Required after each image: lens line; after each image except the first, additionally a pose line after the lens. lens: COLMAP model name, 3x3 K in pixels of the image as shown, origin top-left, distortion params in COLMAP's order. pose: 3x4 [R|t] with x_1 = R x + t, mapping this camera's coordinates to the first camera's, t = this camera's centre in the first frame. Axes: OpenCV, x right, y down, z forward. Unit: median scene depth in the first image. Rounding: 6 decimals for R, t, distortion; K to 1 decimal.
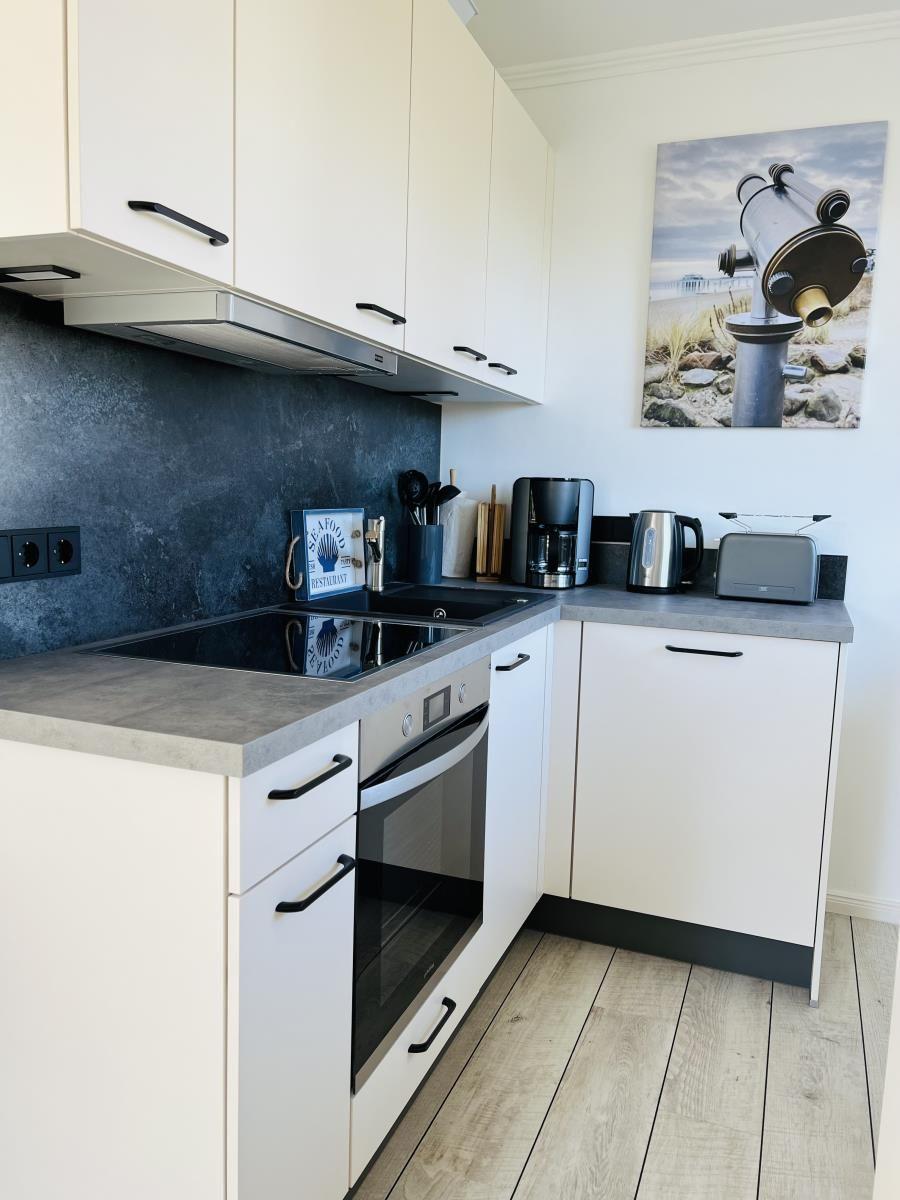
lens RADIAL K [[904.6, 0, 450.0], [0, 904.6, 600.0], [0, 0, 1]] dist [0.024443, -0.007185]
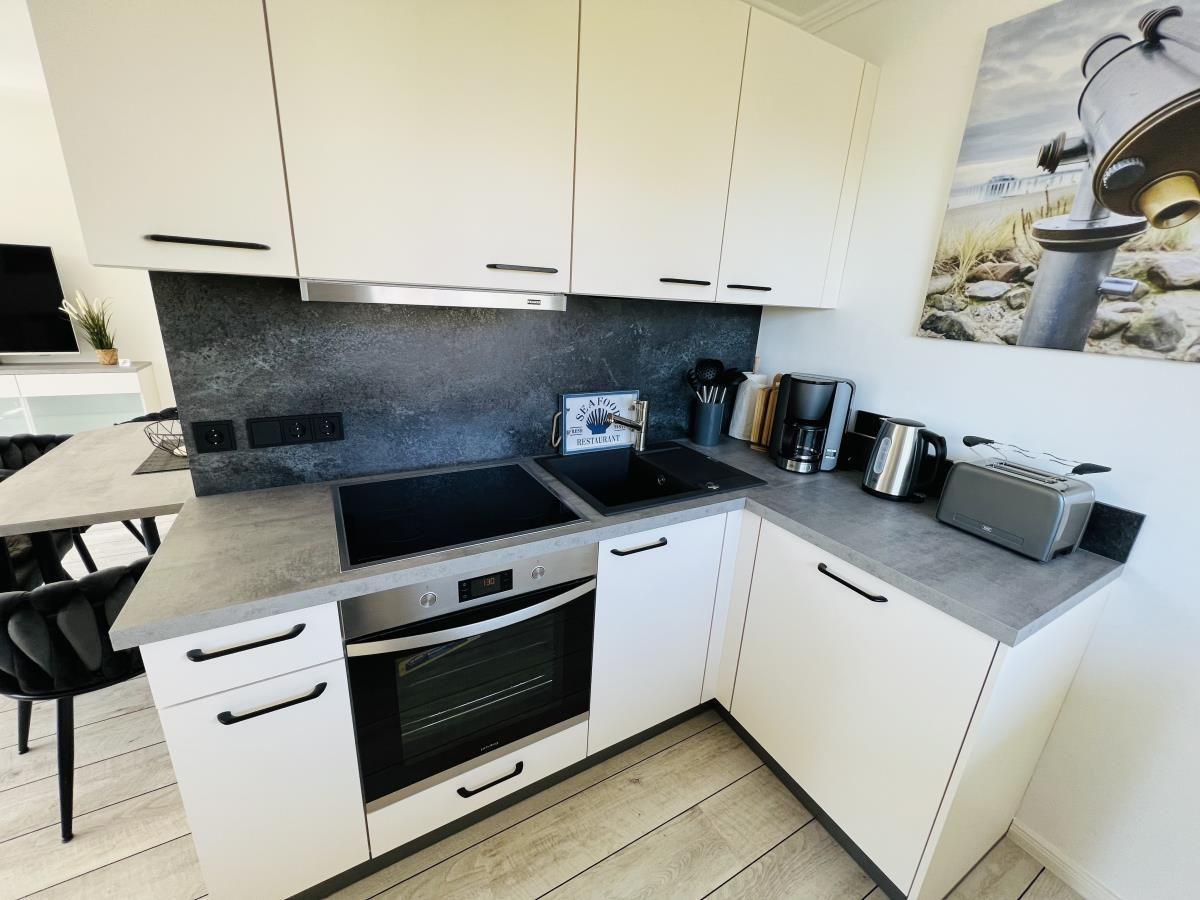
lens RADIAL K [[479.2, 0, 597.3], [0, 479.2, 445.6], [0, 0, 1]] dist [-0.001776, 0.000495]
pose [[0.772075, 0.195069, -0.604854, 0.304605], [-0.105677, 0.977885, 0.180481, -0.137955], [0.626684, -0.075426, 0.775614, 0.354903]]
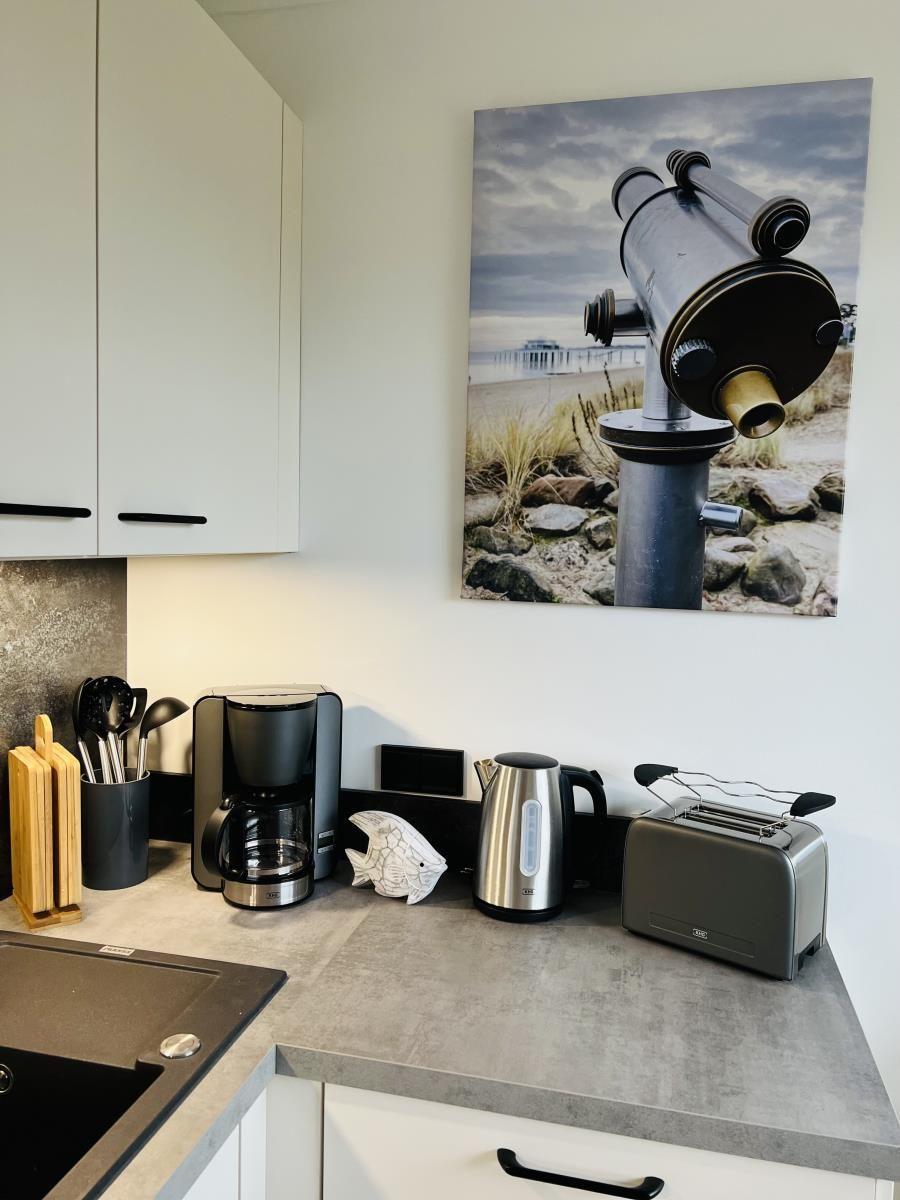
lens RADIAL K [[894.8, 0, 446.5], [0, 894.8, 605.0], [0, 0, 1]] dist [0.049761, -0.059247]
pose [[0.991441, -0.013263, 0.129880, 0.137260], [0.019540, 0.998695, -0.047179, -0.172293], [-0.129085, 0.049313, 0.990407, 0.472985]]
